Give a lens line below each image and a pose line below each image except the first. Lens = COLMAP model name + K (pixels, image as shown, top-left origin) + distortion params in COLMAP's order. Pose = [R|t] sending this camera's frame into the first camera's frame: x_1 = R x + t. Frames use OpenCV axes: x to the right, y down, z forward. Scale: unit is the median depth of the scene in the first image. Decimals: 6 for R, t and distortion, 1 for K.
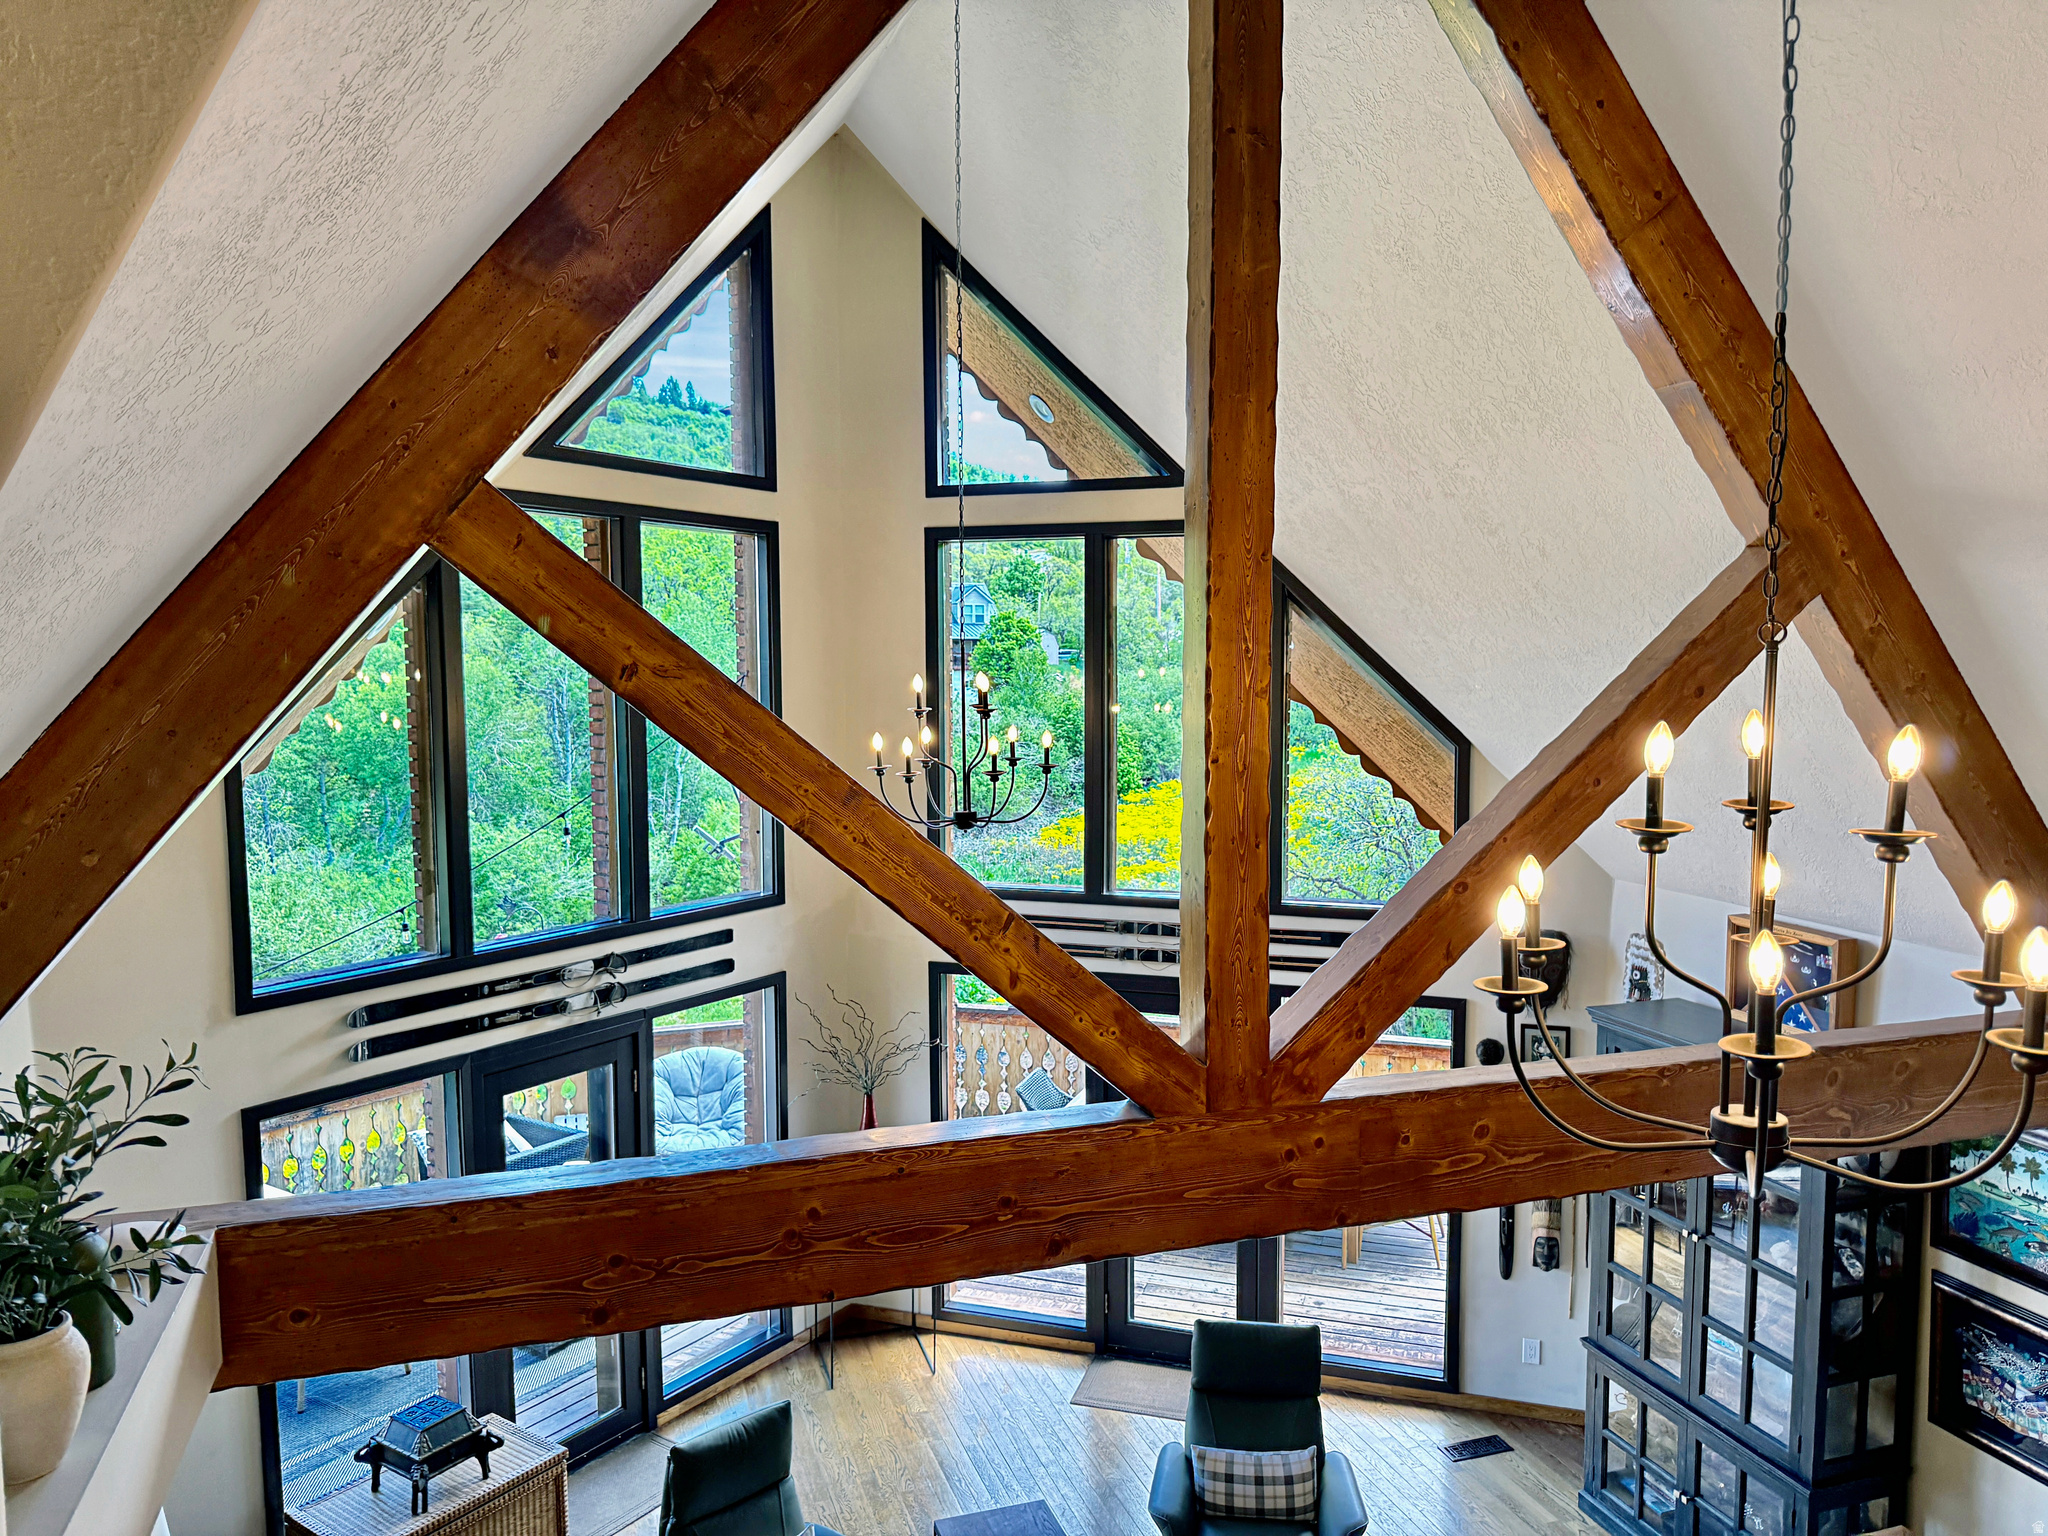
lens RADIAL K [[1450.2, 0, 1027.9], [0, 1450.2, 770.9], [0, 0, 1]] dist [0.010811, -0.004648]
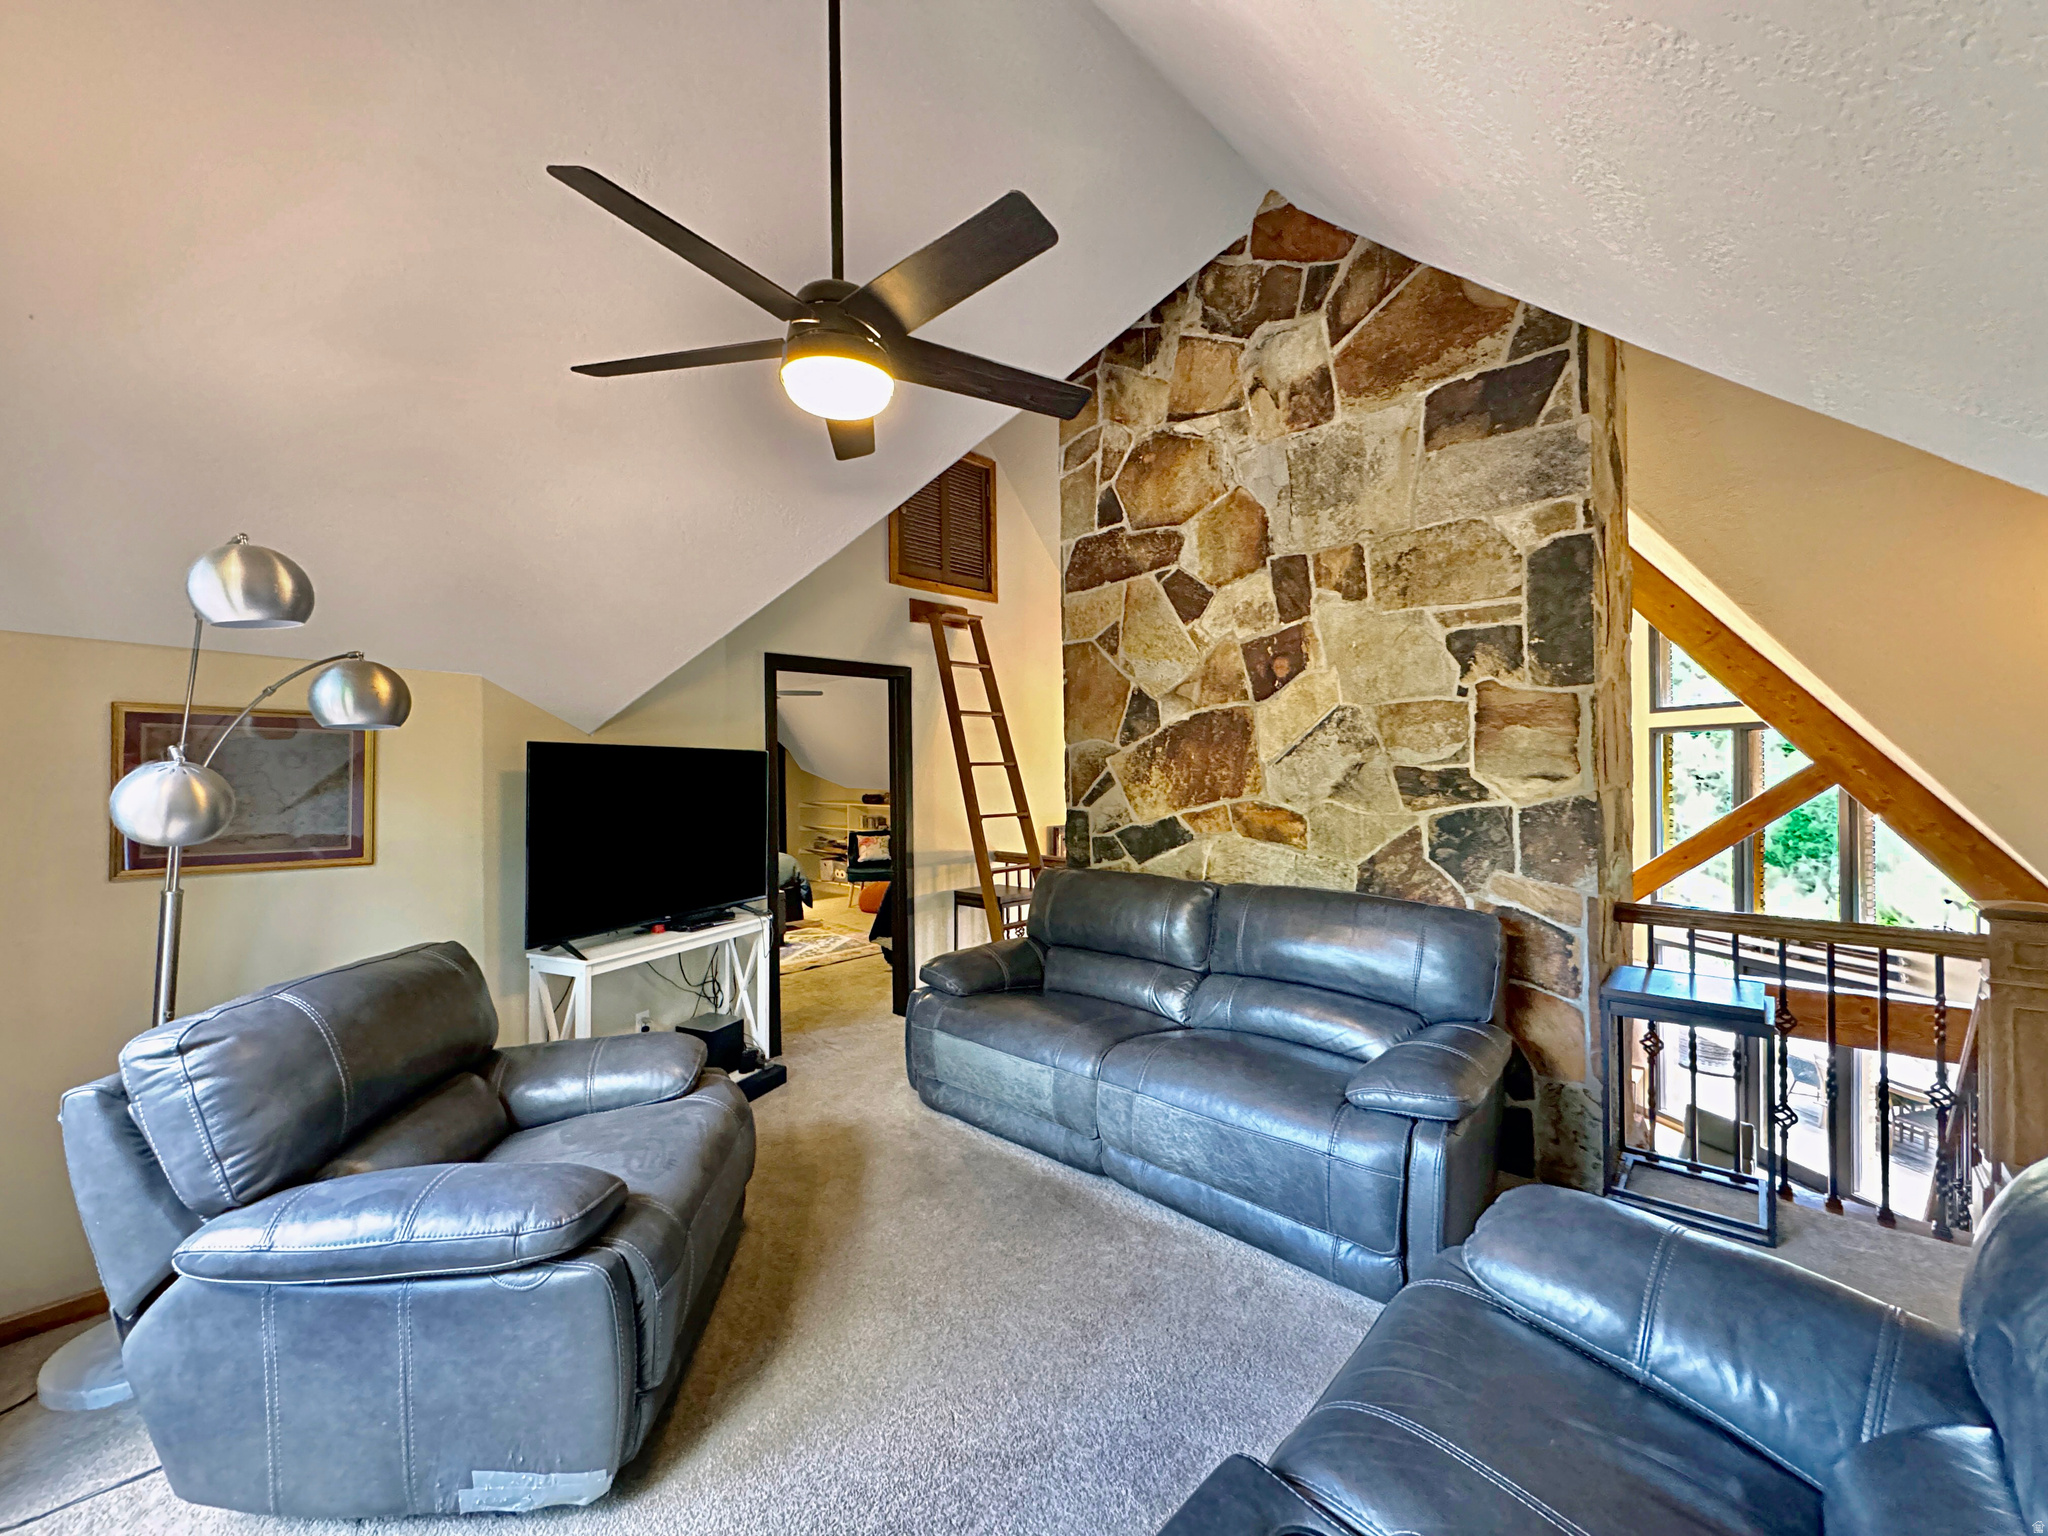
lens RADIAL K [[812.0, 0, 1022.7], [0, 812.0, 761.7], [0, 0, 1]] dist [-0.001392, 0.000084]
pose [[0.469151, -0.007441, -0.883087, 0.805659], [-0.059761, 0.997405, -0.040153, -0.025243], [0.881094, 0.071612, 0.467489, -0.515982]]
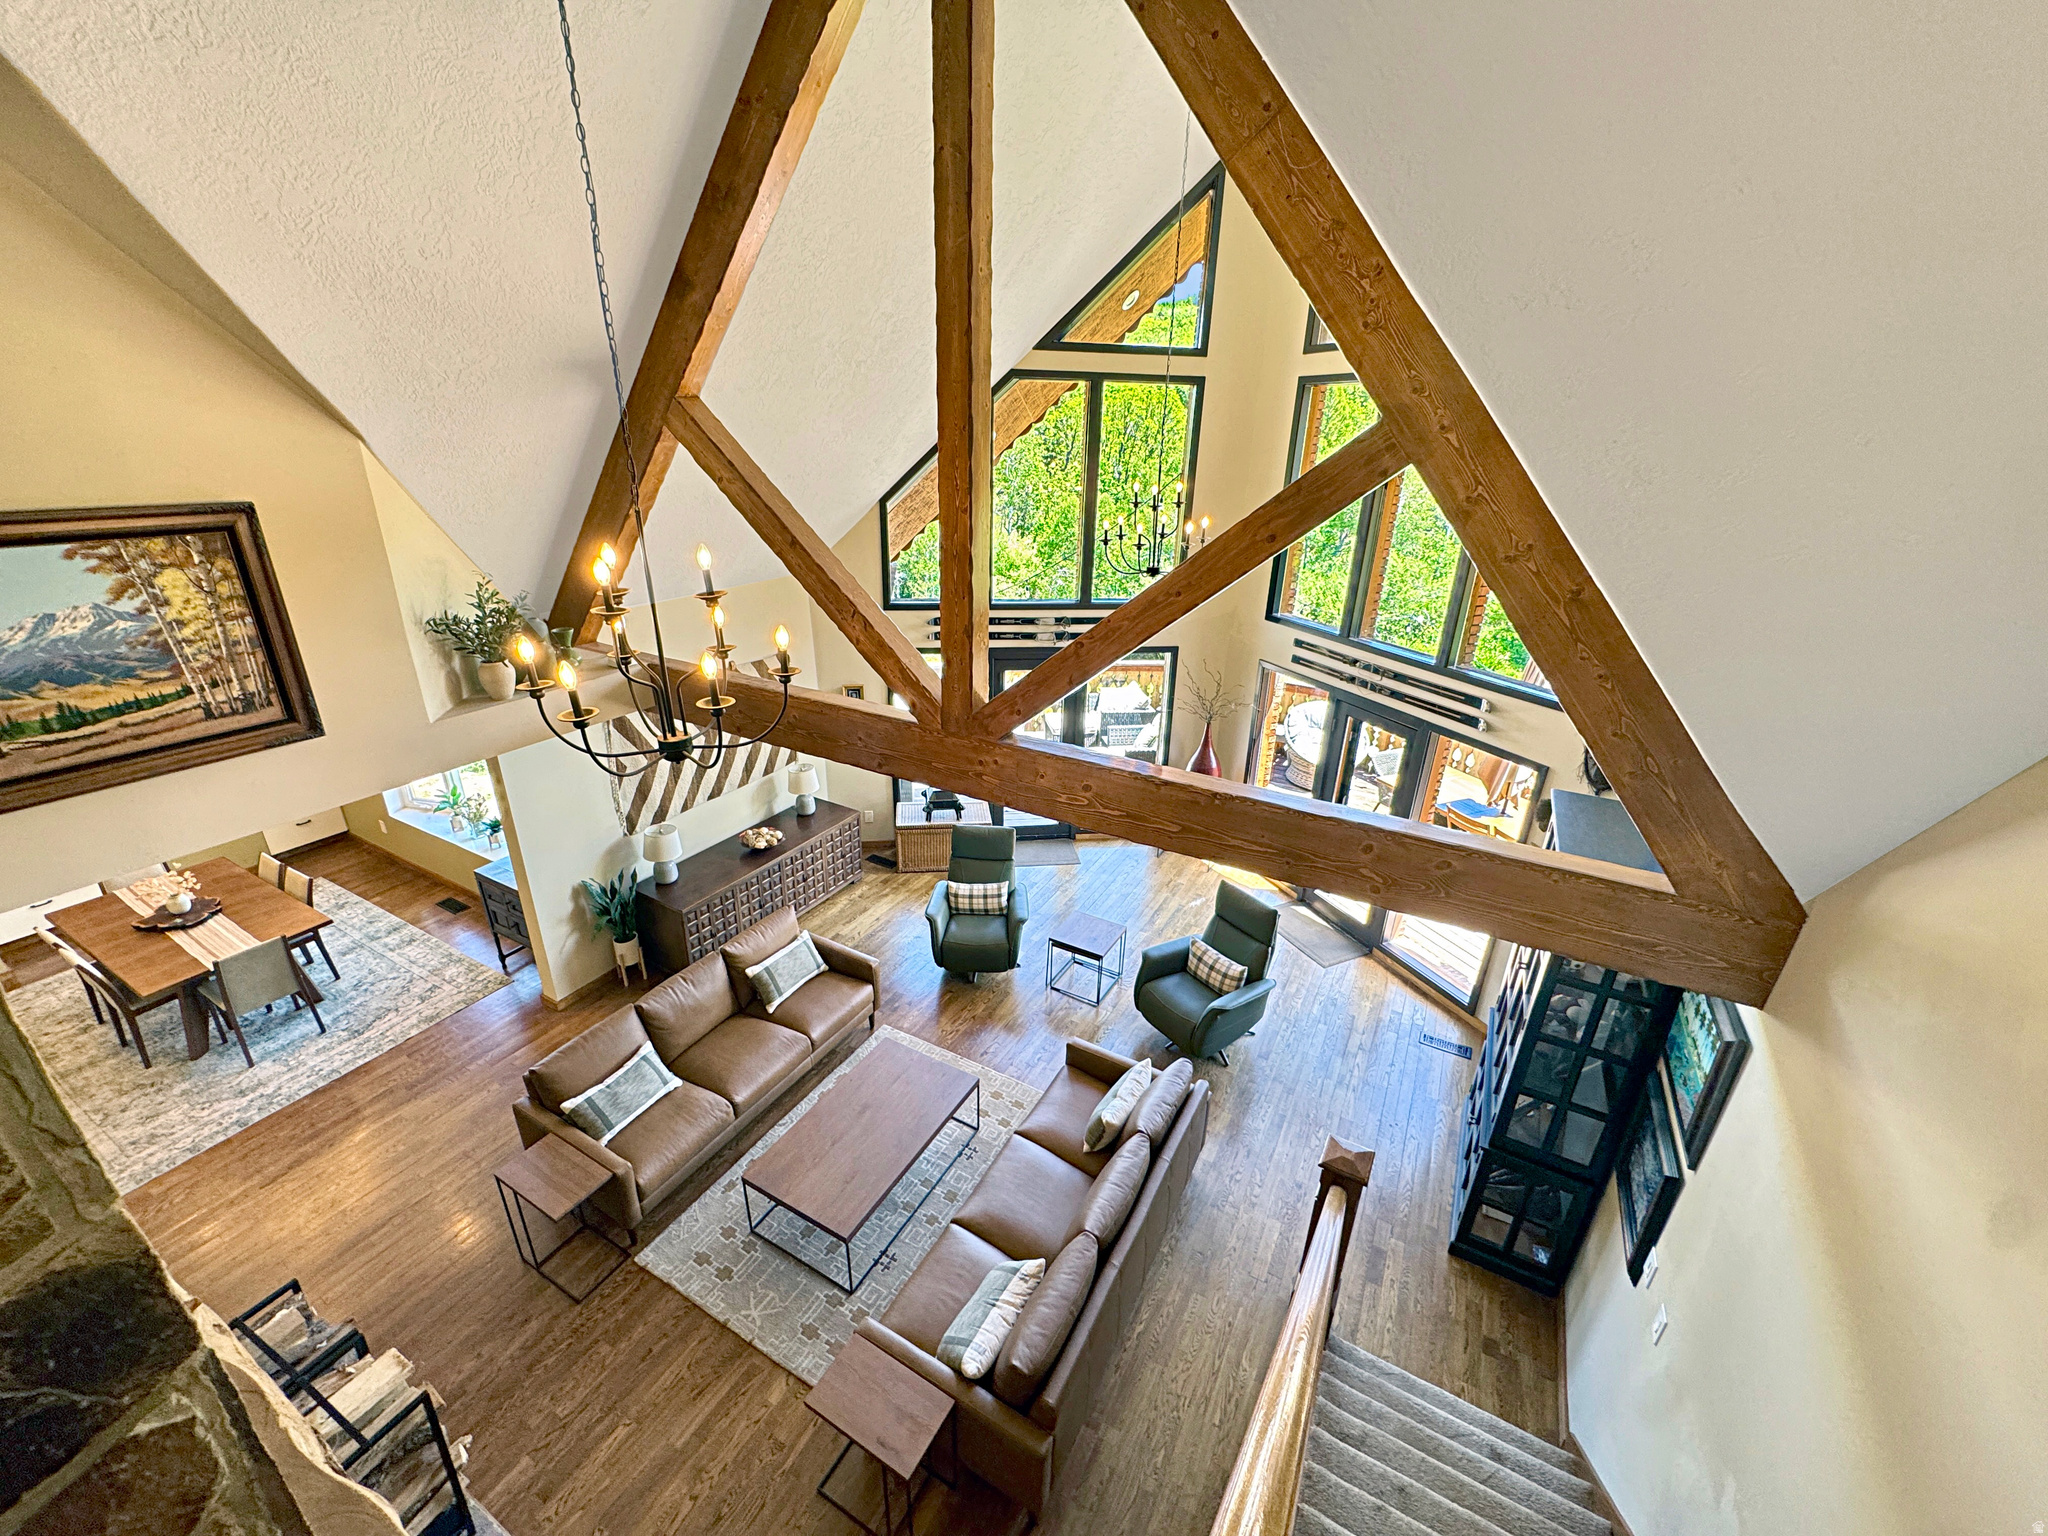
lens RADIAL K [[812.0, 0, 1027.0], [0, 812.0, 767.5], [0, 0, 1]] dist [-0.001392, 0.000084]
pose [[0.667931, 0.300801, -0.680725, 0.655175], [-0.082093, 0.938876, 0.334323, -0.065400], [0.739681, -0.167422, 0.651799, 0.232121]]
